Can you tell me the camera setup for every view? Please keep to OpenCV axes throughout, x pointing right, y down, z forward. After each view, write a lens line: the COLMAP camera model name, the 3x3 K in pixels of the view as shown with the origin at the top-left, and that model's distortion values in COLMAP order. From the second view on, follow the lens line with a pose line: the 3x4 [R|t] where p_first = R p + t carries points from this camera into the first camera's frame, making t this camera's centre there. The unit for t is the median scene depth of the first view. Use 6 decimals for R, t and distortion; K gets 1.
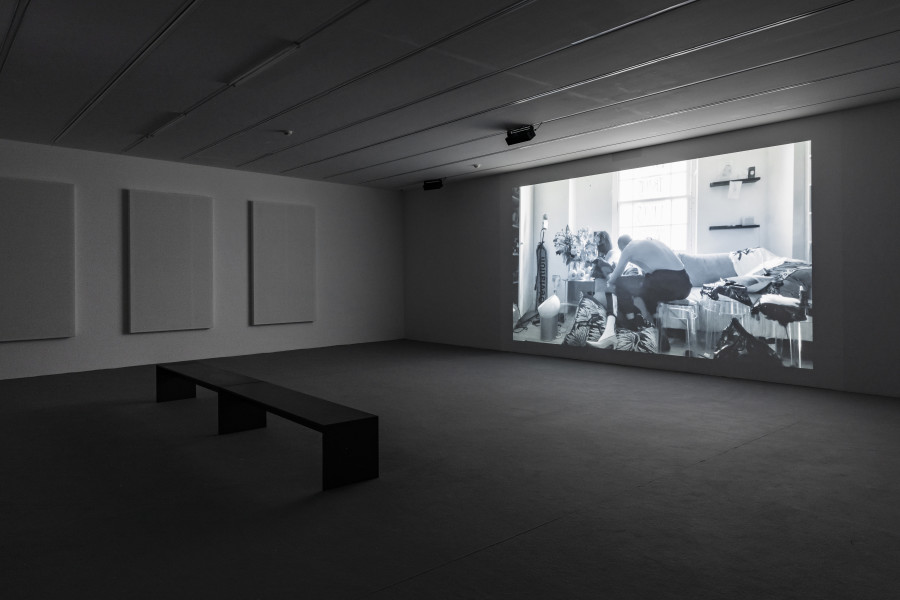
lens RADIAL K [[614.0, 0, 447.9], [0, 614.0, 281.0], [0, 0, 1]] dist [0.009254, -0.002371]
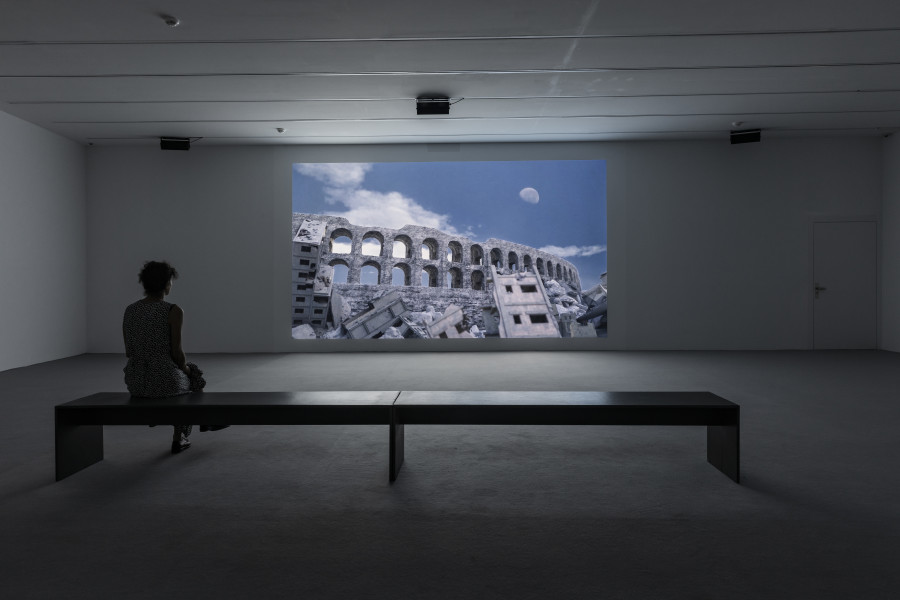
lens RADIAL K [[614.0, 0, 447.9], [0, 614.0, 281.0], [0, 0, 1]] dist [0.009254, -0.002371]
pose [[0.675682, 0.003724, 0.737184, -0.515191], [0.004519, 0.999948, -0.009193, 0.030802], [-0.737179, 0.009543, 0.675630, 0.345577]]
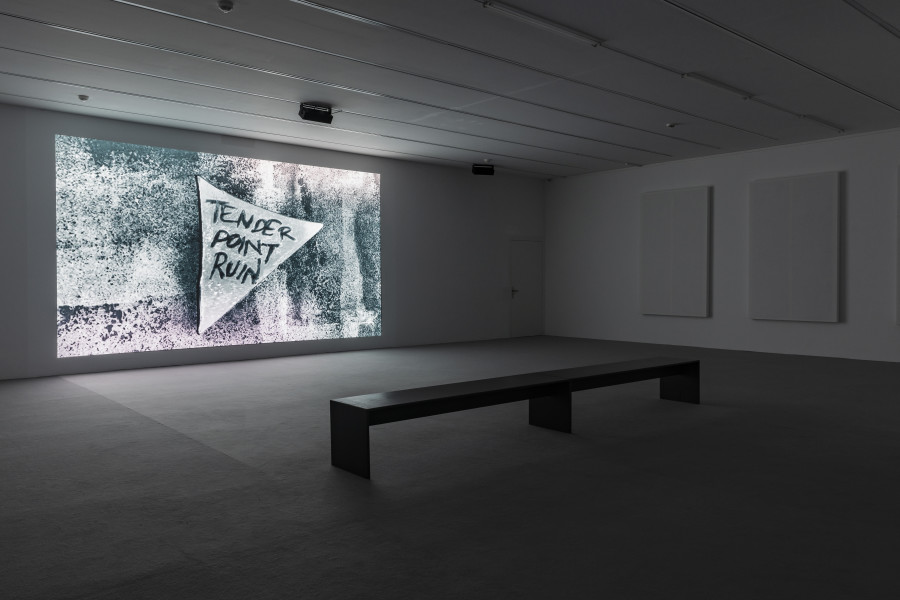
lens RADIAL K [[681.8, 0, 450.0], [0, 681.8, 300.0], [0, 0, 1]] dist [0.000903, 0.005879]
pose [[0.008530, -0.023763, 0.999681, -0.866215], [0.003151, 0.999713, 0.023736, 0.018688], [-0.999959, 0.002948, 0.008602, 0.749484]]
